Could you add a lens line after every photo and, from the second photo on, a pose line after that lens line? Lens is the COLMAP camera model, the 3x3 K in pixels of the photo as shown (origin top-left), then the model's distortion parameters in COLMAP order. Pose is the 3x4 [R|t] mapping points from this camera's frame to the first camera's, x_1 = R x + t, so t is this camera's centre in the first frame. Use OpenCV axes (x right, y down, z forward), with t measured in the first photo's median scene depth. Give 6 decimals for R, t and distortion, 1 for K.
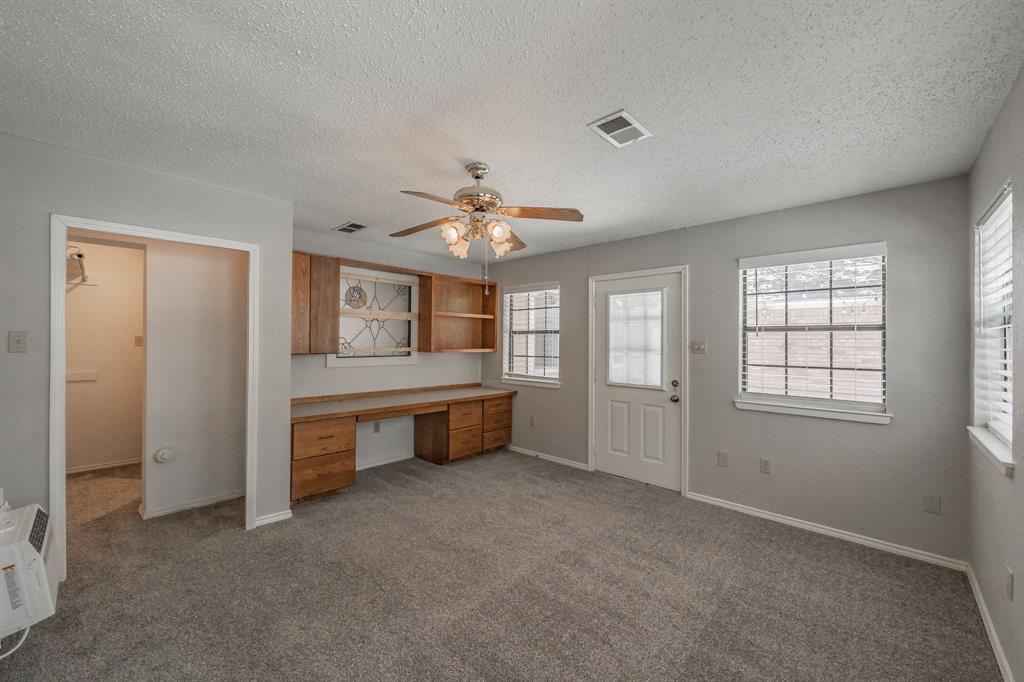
lens RADIAL K [[393.5, 0, 529.8], [0, 393.5, 338.7], [0, 0, 1]] dist [0.000698, 0.000111]
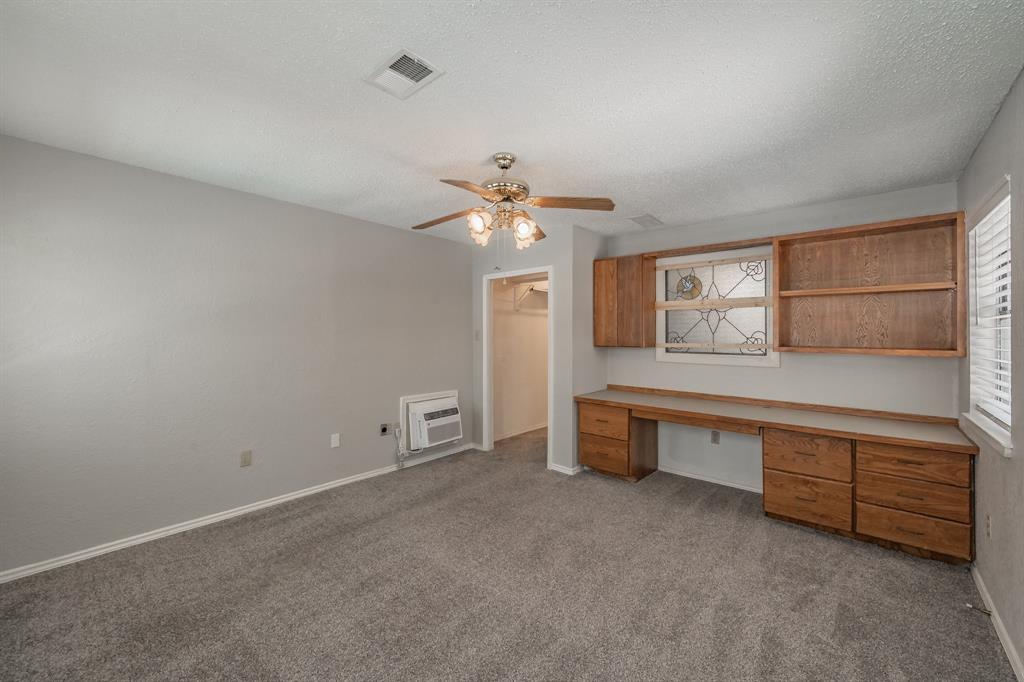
lens RADIAL K [[410.3, 0, 506.1], [0, 410.3, 335.6], [0, 0, 1]] dist [-0.000137, -0.000036]
pose [[0.013546, -0.003911, -0.999901, 0.557923], [0.002279, 0.999990, -0.003881, 0.010105], [0.999906, -0.002226, 0.013555, 0.616092]]
